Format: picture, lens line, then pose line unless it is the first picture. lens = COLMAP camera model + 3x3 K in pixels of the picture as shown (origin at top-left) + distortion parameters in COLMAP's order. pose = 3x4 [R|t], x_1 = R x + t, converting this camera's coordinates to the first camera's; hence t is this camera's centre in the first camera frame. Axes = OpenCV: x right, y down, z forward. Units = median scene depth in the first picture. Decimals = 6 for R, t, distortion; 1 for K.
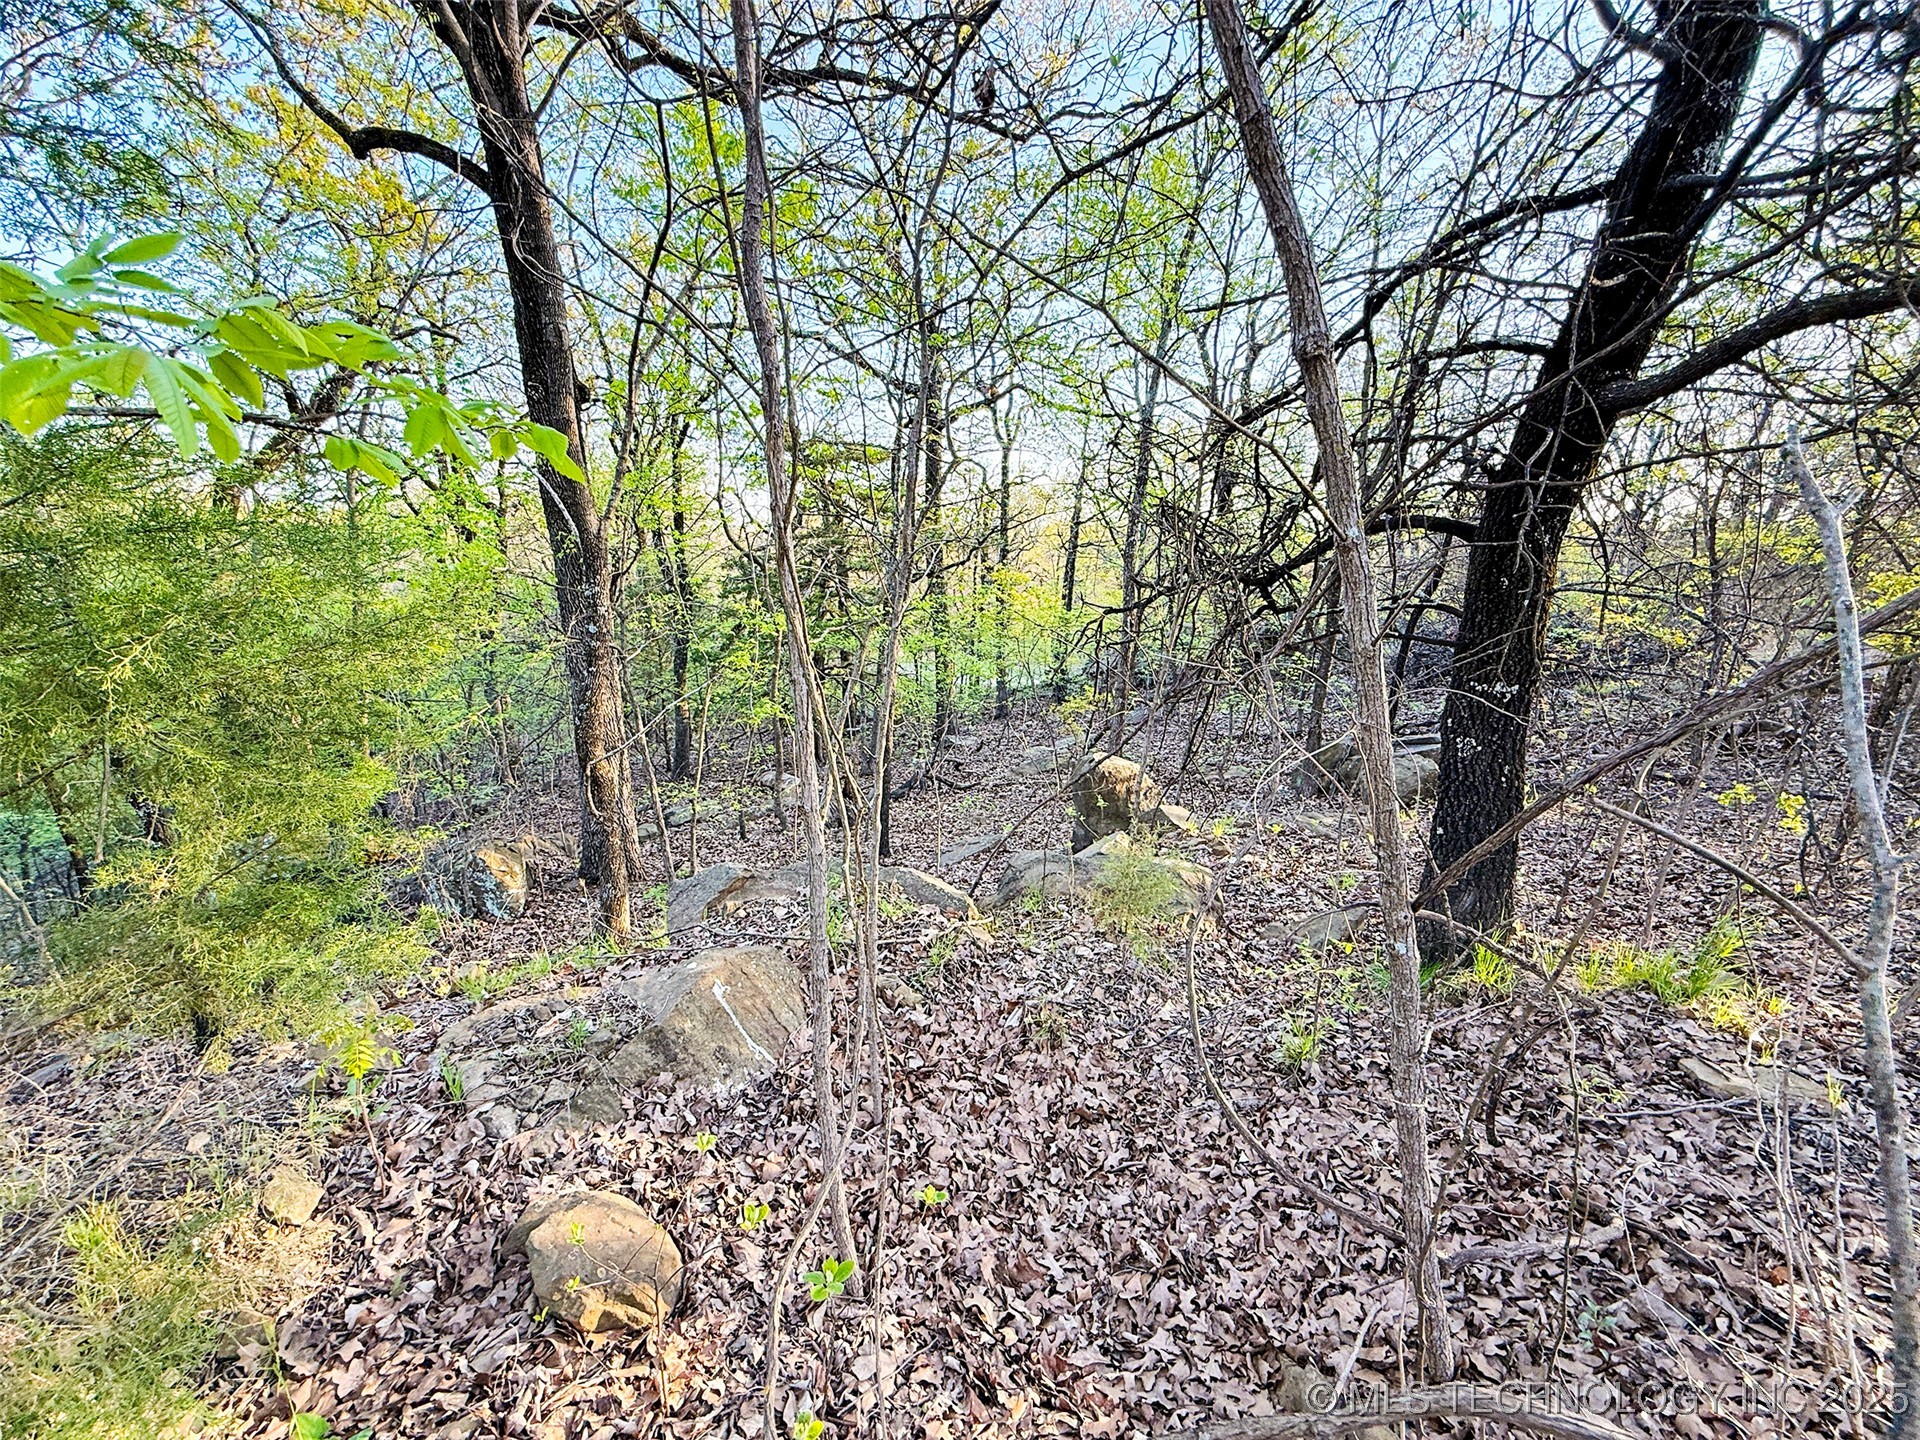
lens RADIAL K [[768.0, 0, 963.3], [0, 768.0, 719.1], [0, 0, 1]] dist [-0.000126, -0.000171]
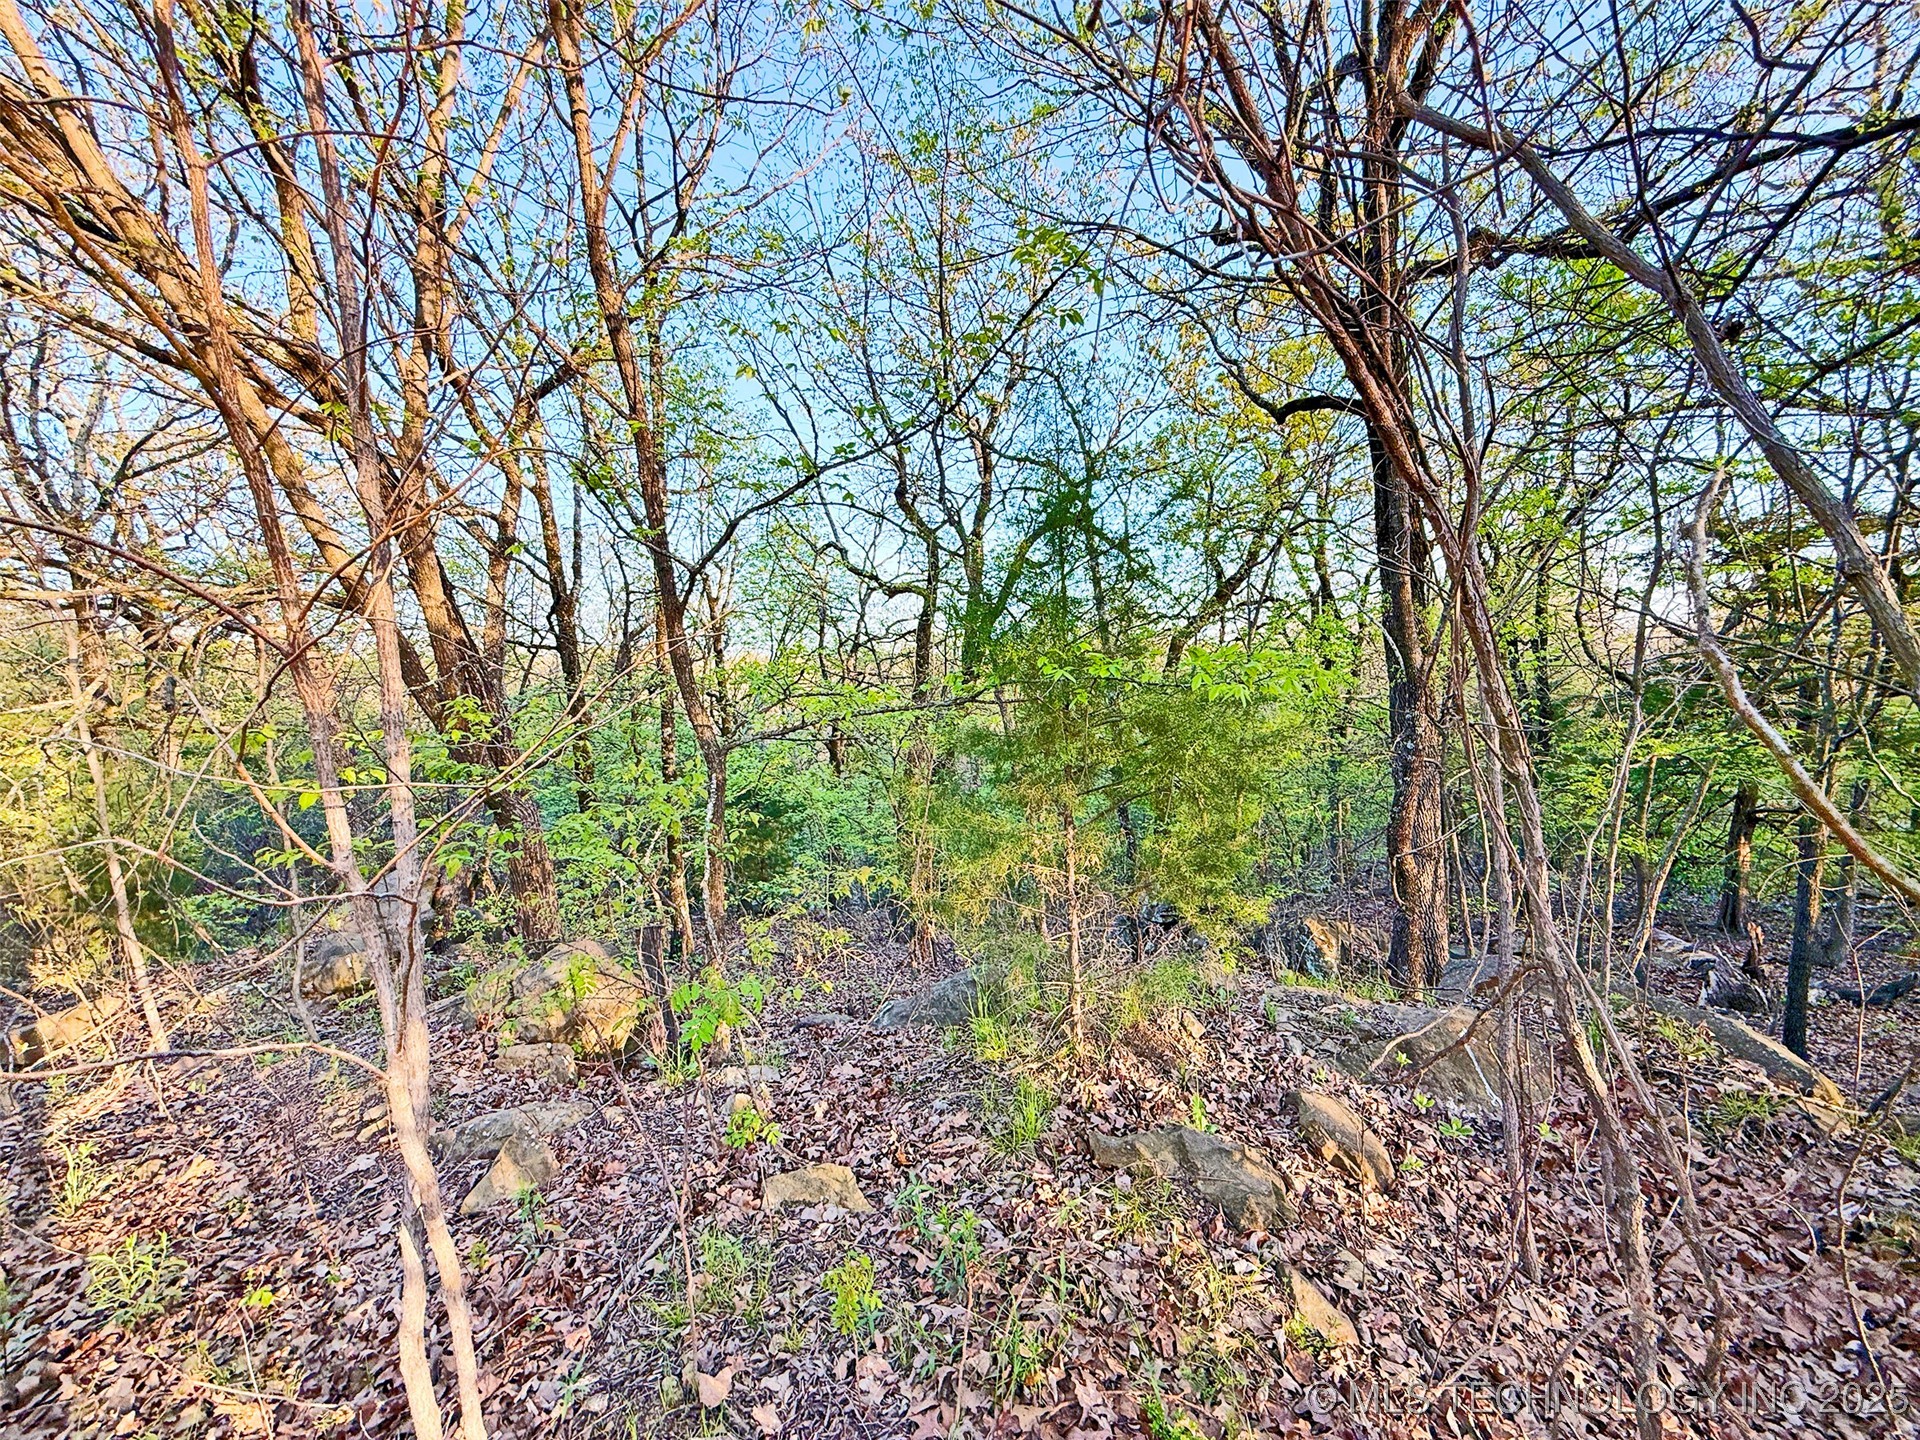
lens RADIAL K [[768.0, 0, 959.3], [0, 768.0, 713.6], [0, 0, 1]] dist [-0.000126, -0.000171]
pose [[0.528995, 0.005372, -0.848608, 0.299637], [-0.139447, 0.986937, -0.080679, 0.052036], [0.837090, 0.161015, 0.522834, -0.416133]]
